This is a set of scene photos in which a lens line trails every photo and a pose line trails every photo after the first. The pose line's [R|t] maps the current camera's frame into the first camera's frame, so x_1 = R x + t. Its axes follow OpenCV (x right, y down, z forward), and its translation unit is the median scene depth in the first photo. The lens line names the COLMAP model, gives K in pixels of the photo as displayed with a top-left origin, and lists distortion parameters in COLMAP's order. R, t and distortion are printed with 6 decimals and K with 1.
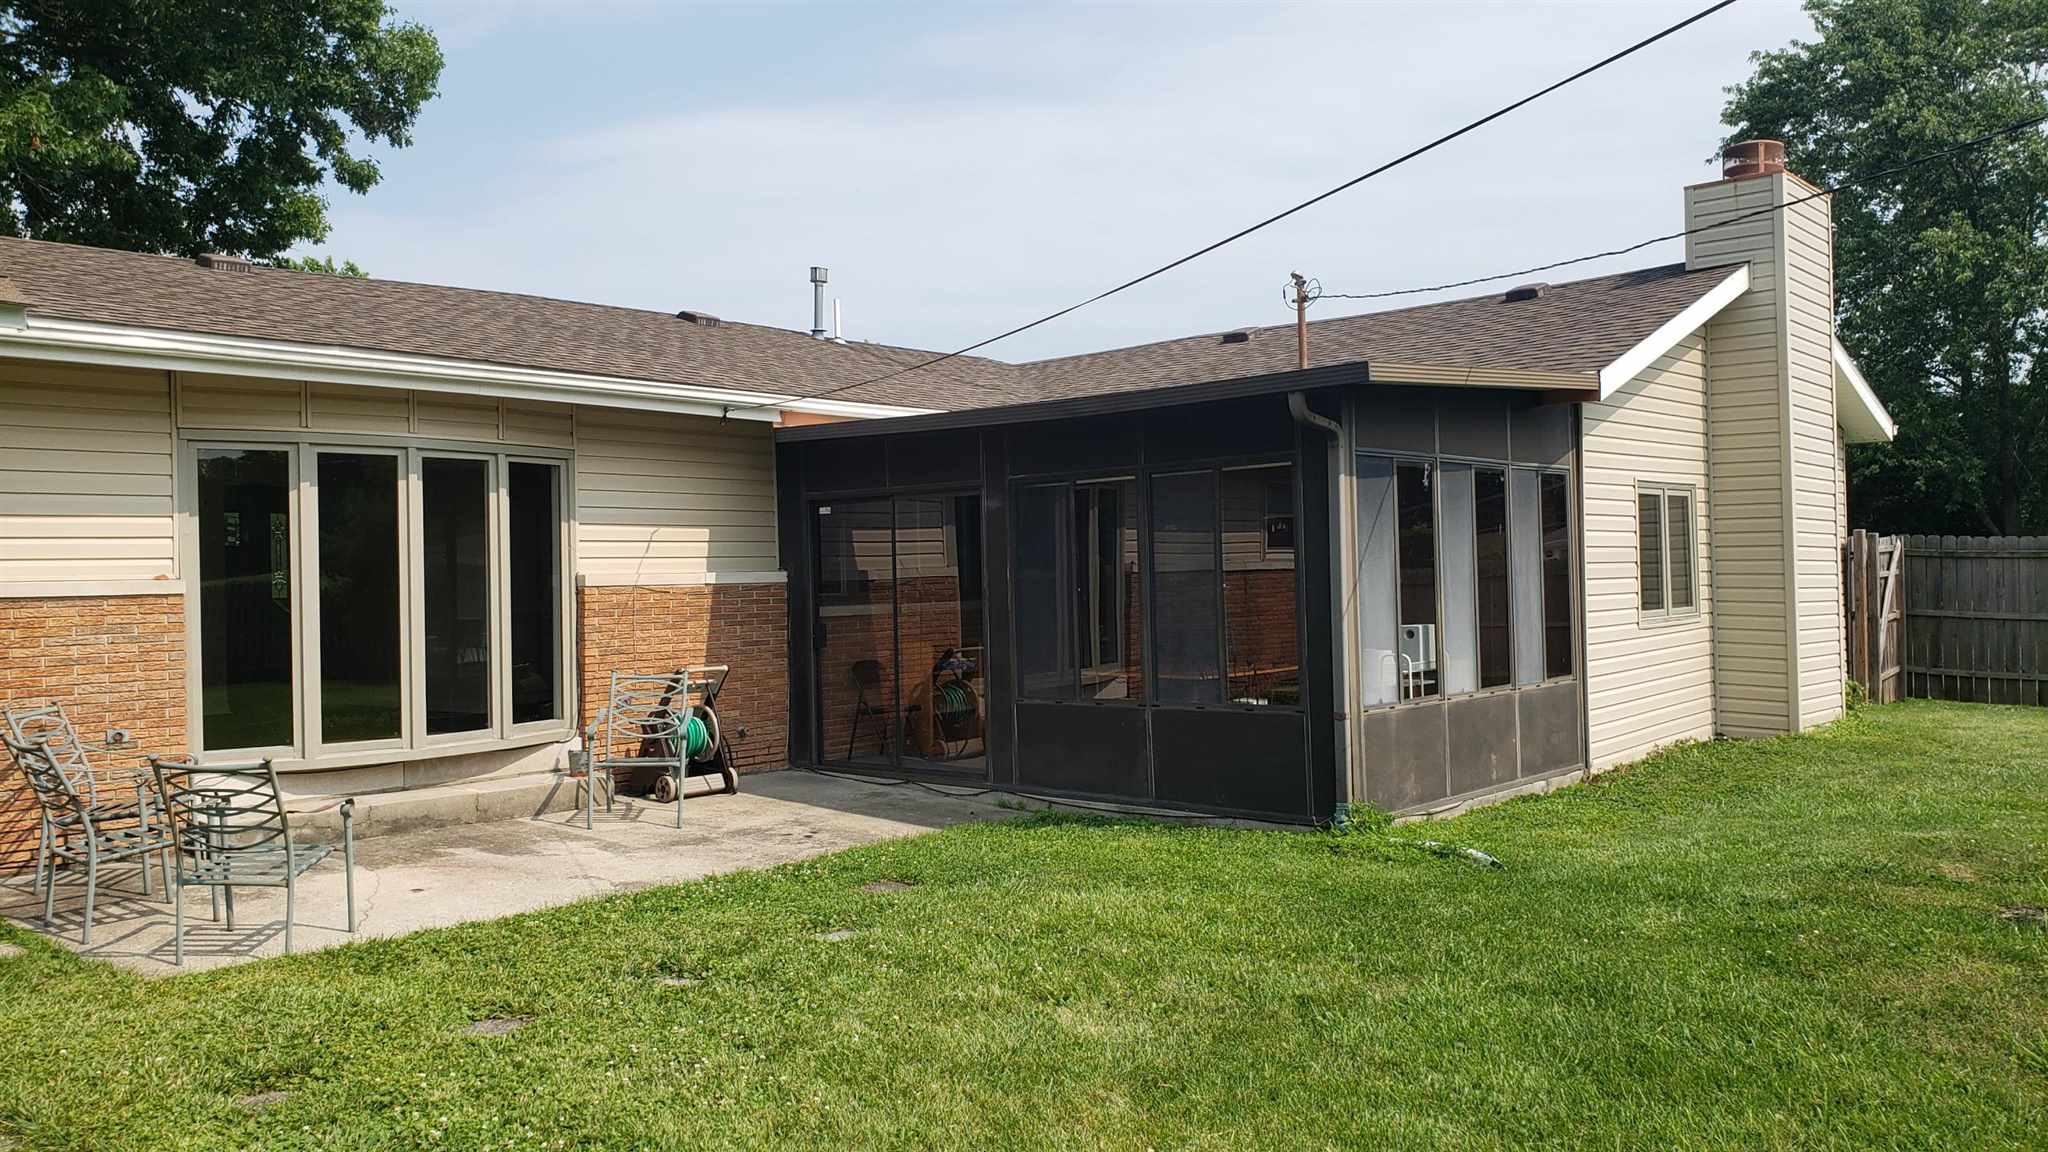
lens RADIAL K [[1575.9, 0, 1026.8], [0, 1575.9, 565.5], [0, 0, 1]] dist [0.049660, -0.061600]
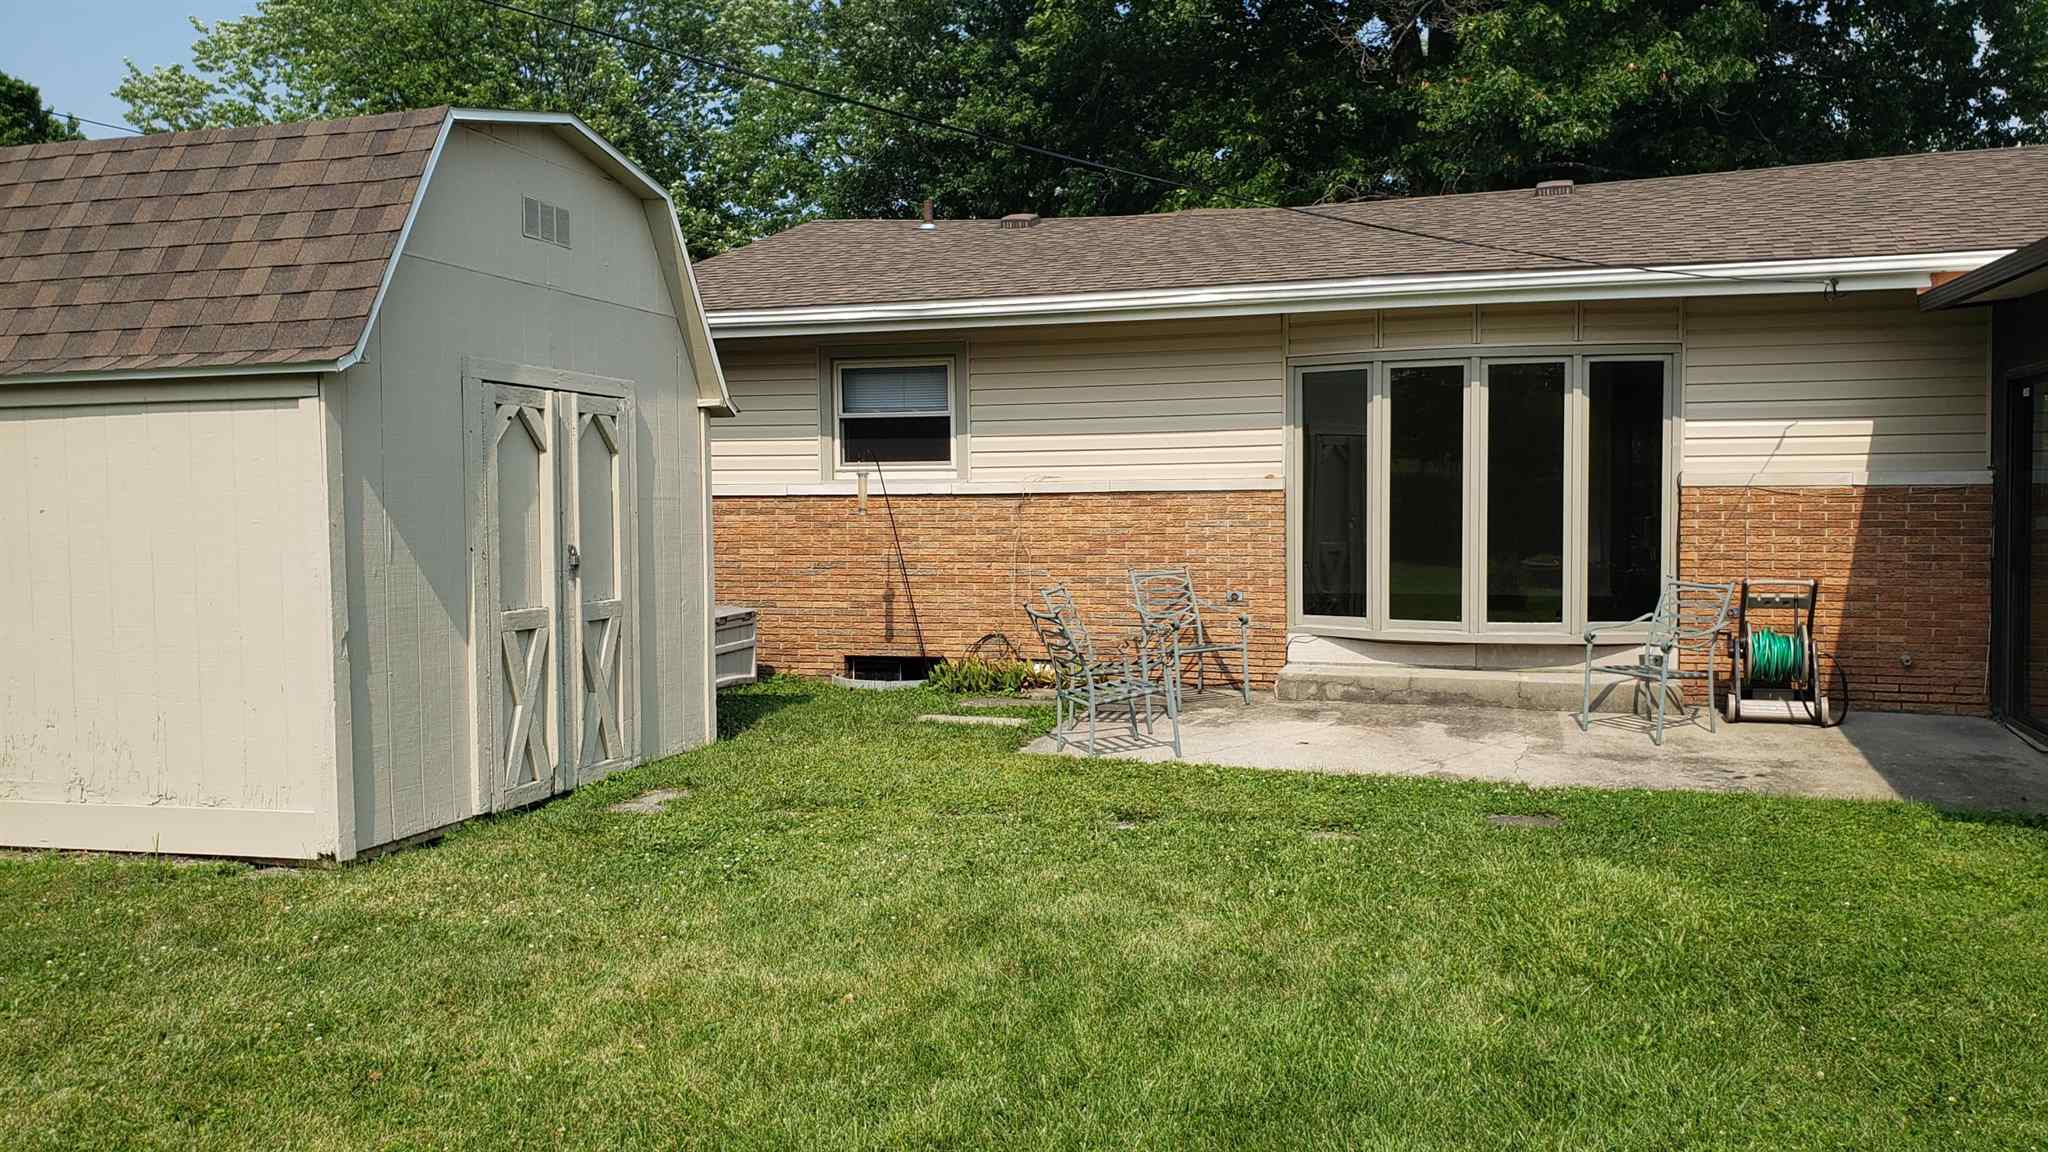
lens RADIAL K [[1575.9, 0, 1024.8], [0, 1575.9, 576.5], [0, 0, 1]] dist [0.049660, -0.061600]
pose [[0.386002, 0.067966, -0.919991, 0.470167], [0.006889, 0.997042, 0.076549, -0.009103], [0.922472, -0.035886, 0.384392, 0.272911]]
